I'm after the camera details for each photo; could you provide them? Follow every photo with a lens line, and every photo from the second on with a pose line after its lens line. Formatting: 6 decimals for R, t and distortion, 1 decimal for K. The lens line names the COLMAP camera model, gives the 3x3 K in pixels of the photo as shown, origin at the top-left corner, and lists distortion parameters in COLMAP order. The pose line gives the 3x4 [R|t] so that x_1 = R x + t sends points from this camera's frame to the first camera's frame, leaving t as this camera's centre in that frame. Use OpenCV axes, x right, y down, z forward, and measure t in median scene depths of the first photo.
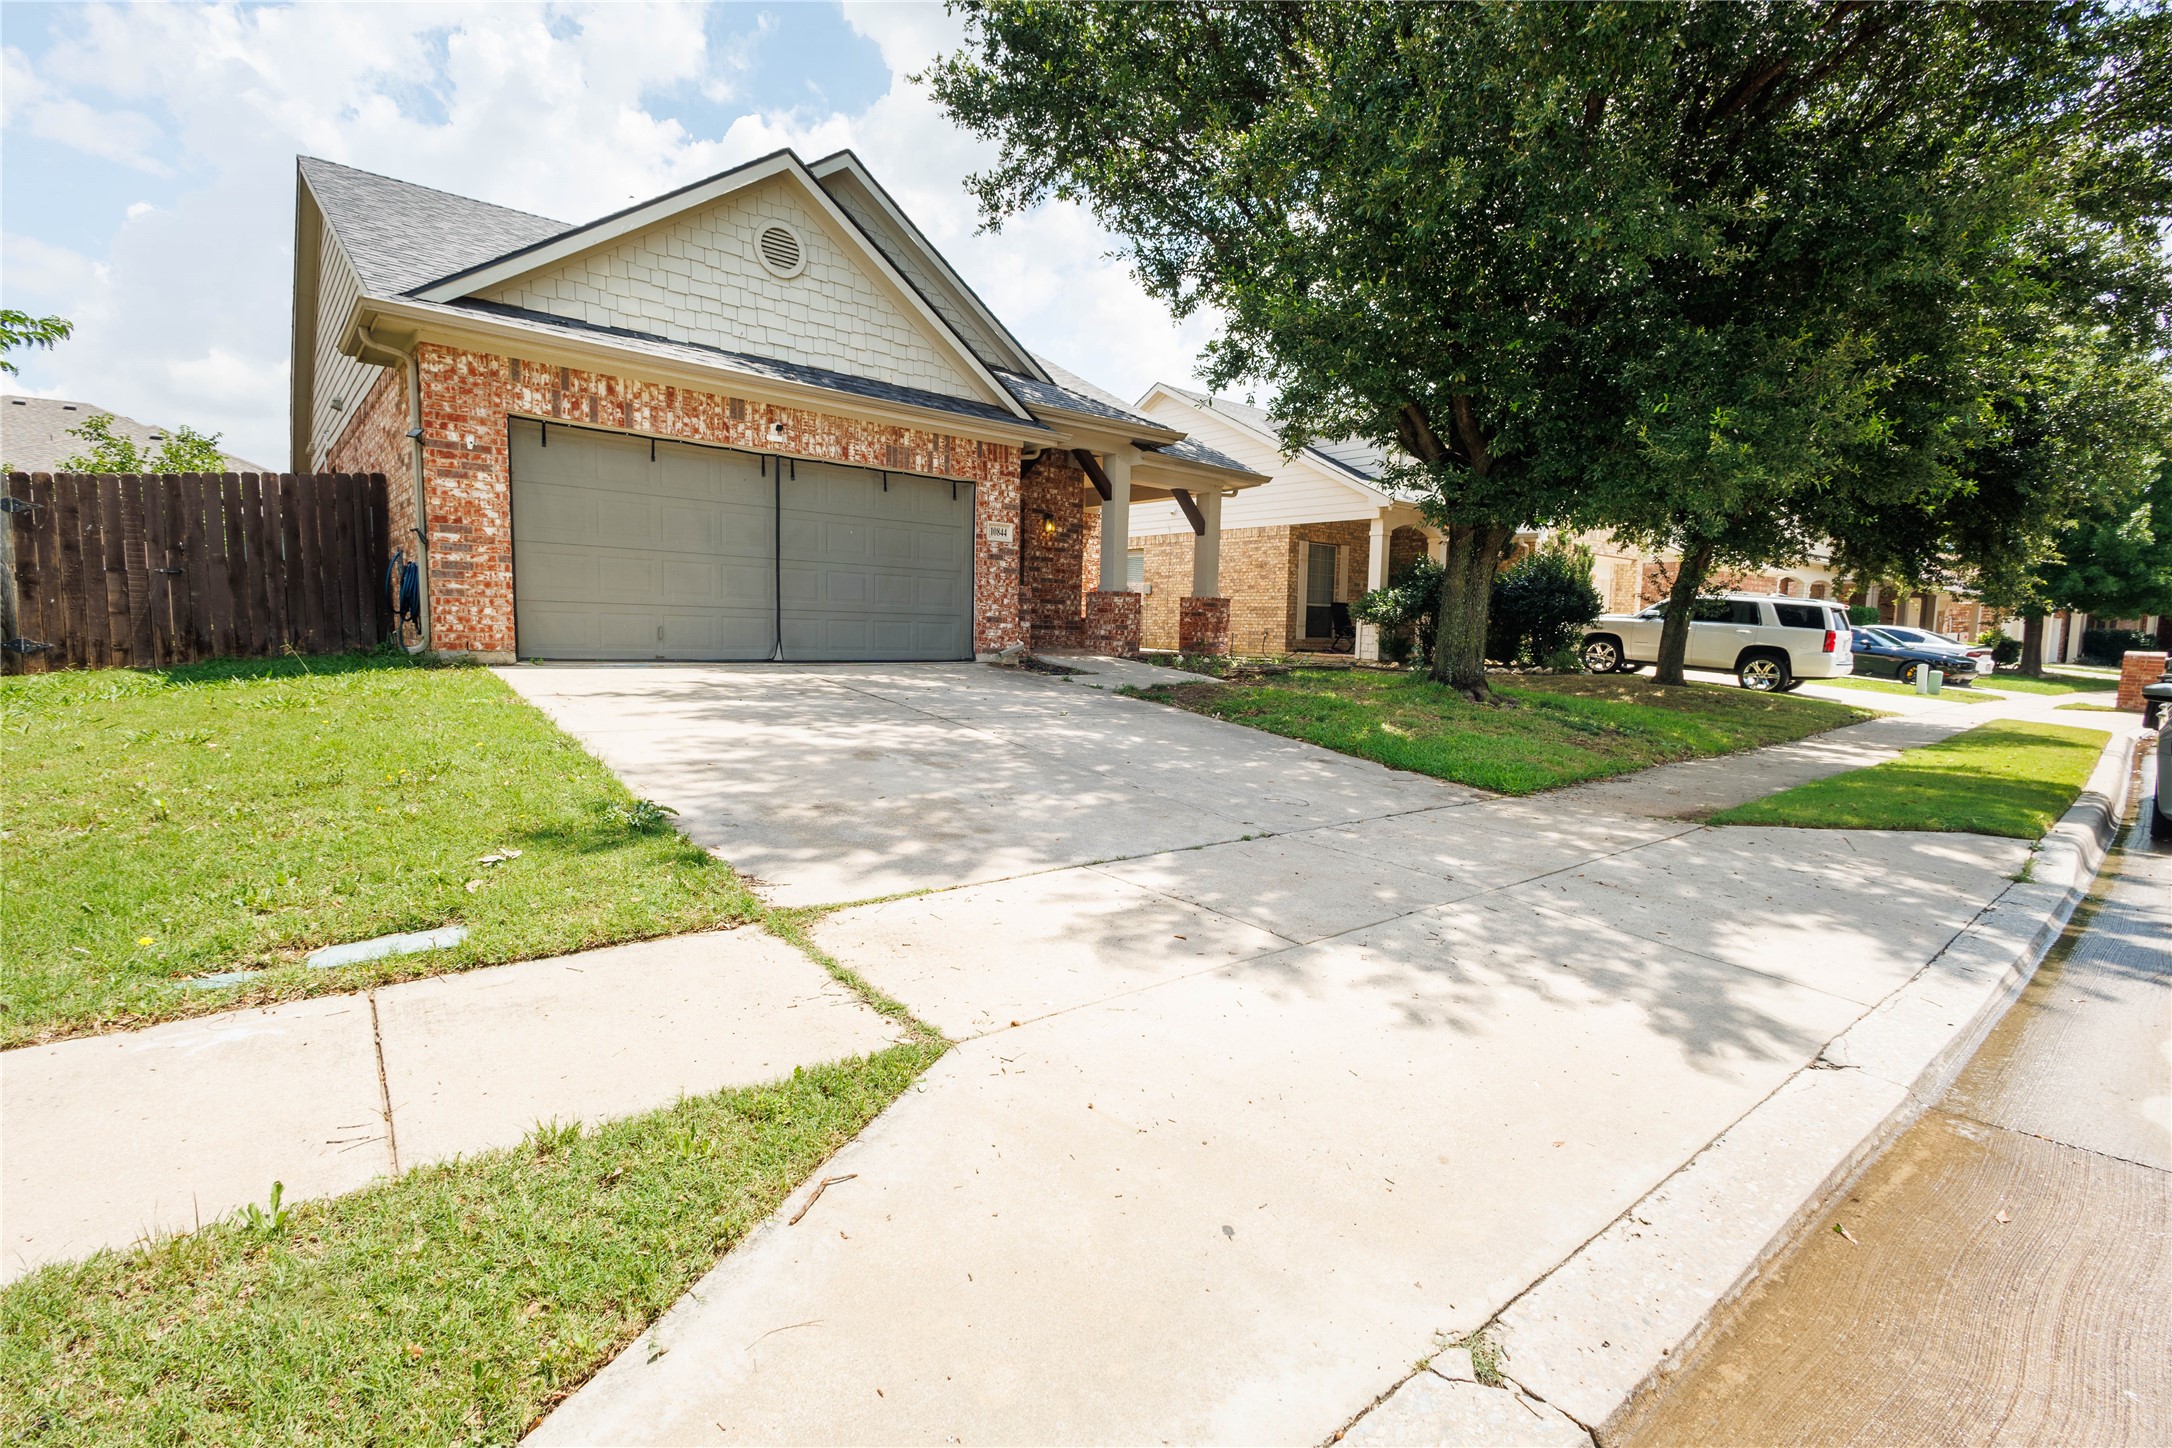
lens RADIAL K [[990.8, 0, 1084.9], [0, 990.8, 720.0], [0, 0, 1]] dist [0.001988, -0.000104]
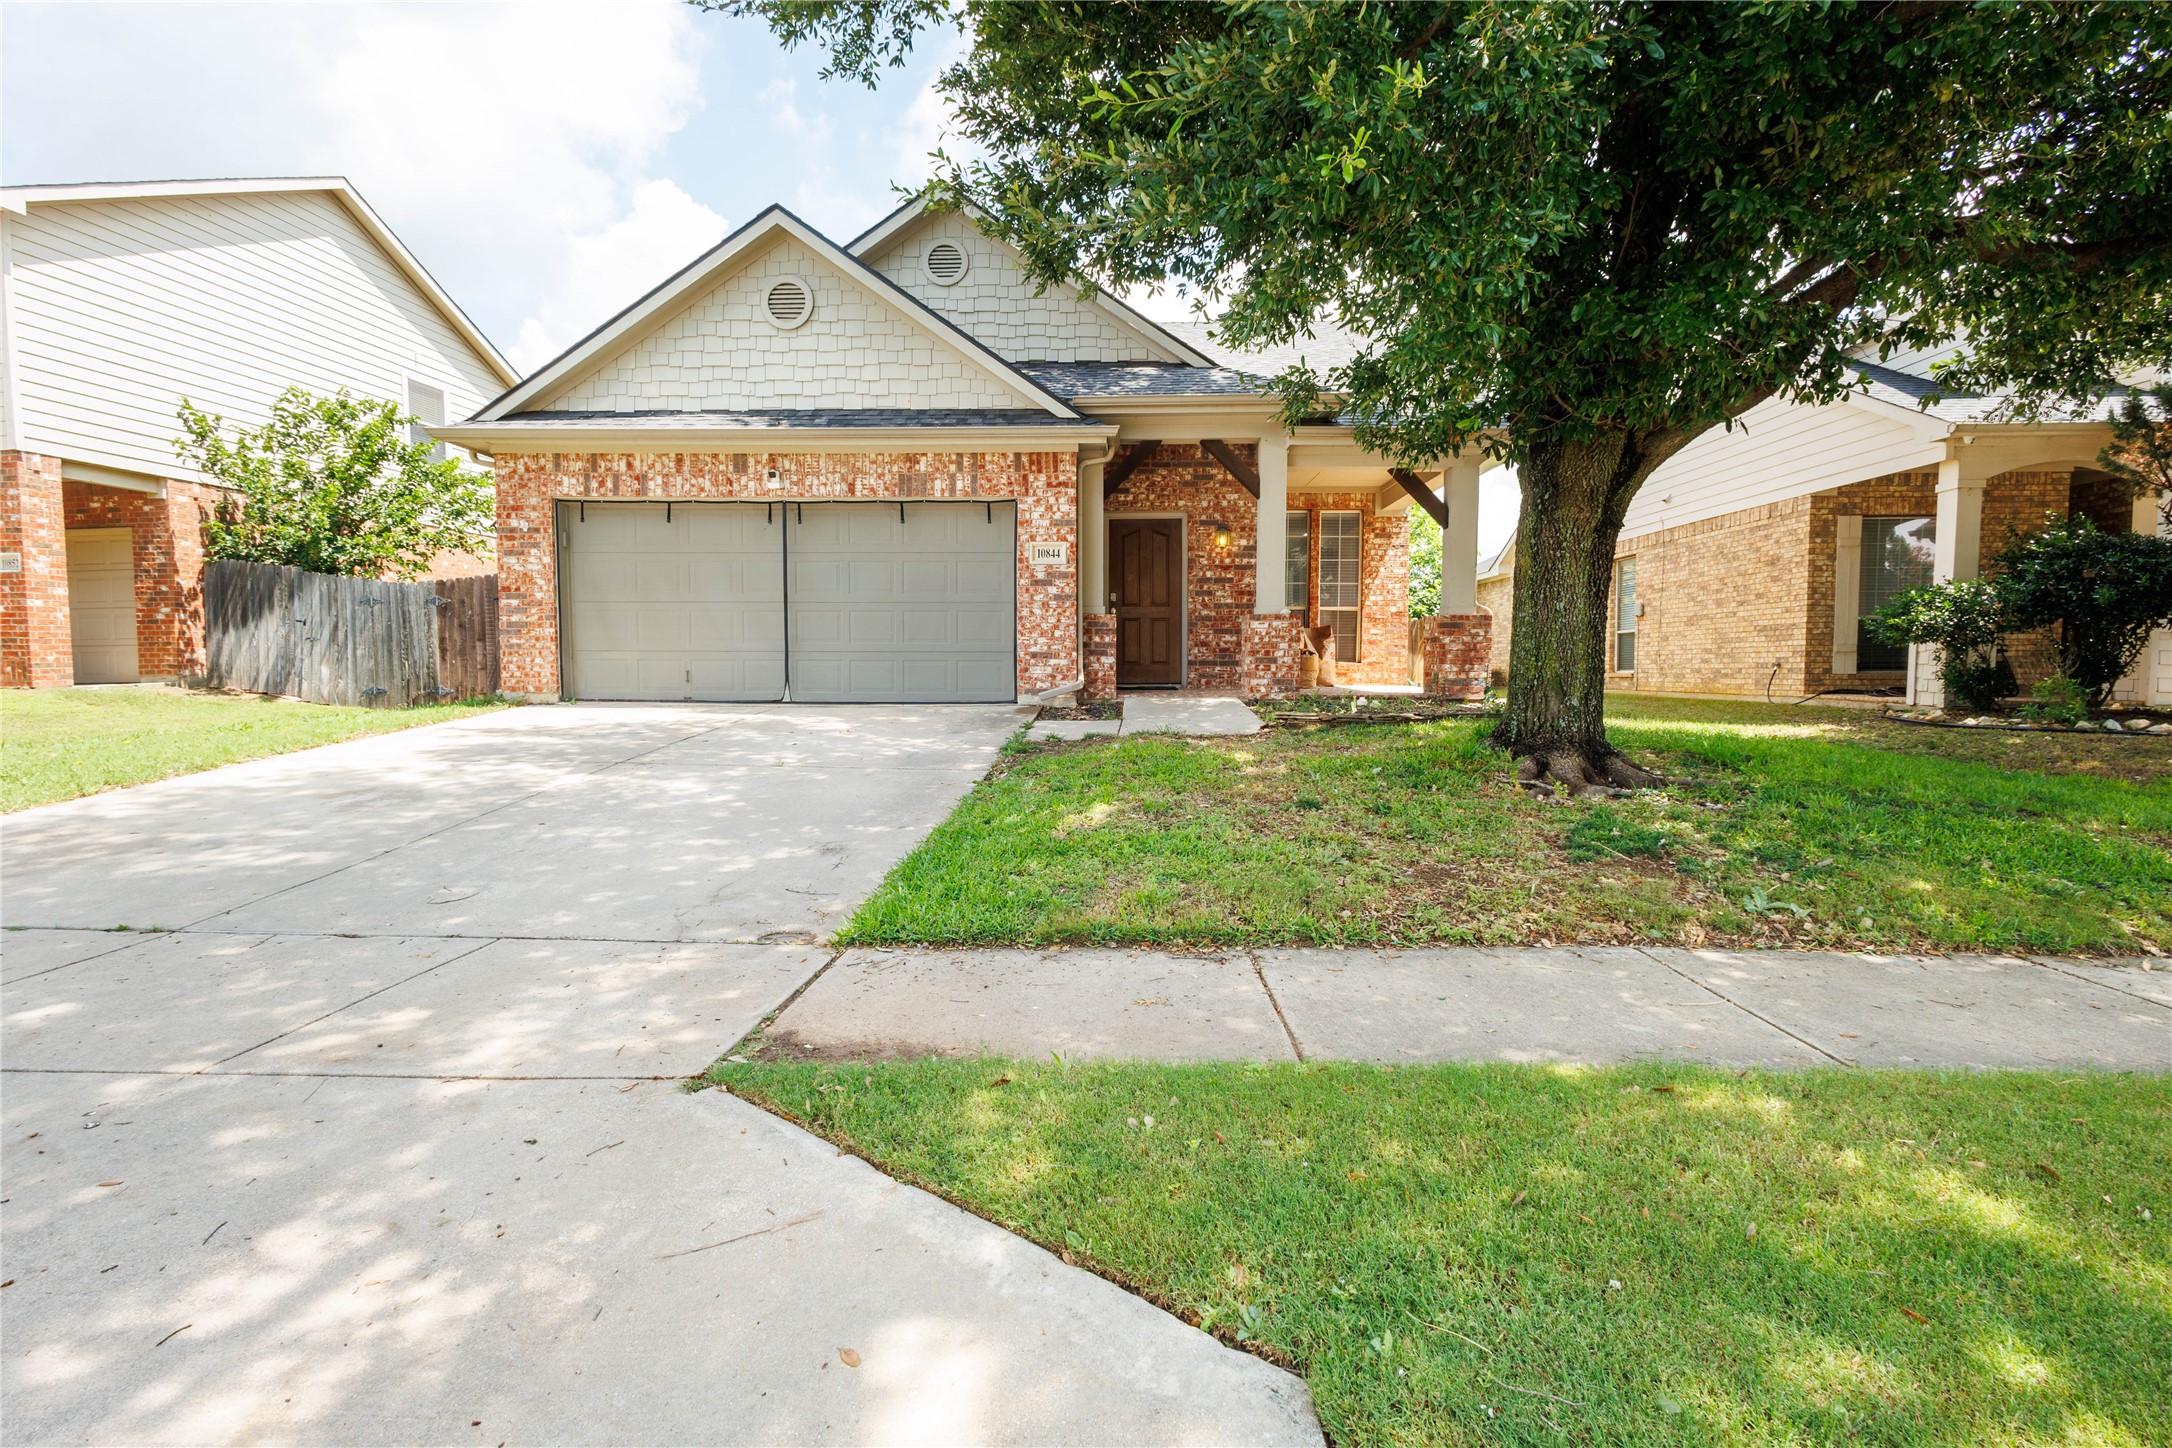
lens RADIAL K [[990.8, 0, 1084.9], [0, 990.8, 720.0], [0, 0, 1]] dist [0.001988, -0.000104]
pose [[0.734504, 0.012360, -0.678491, 0.623604], [-0.045609, 0.998472, -0.031185, -0.024305], [0.677070, 0.053851, 0.733946, 0.477988]]
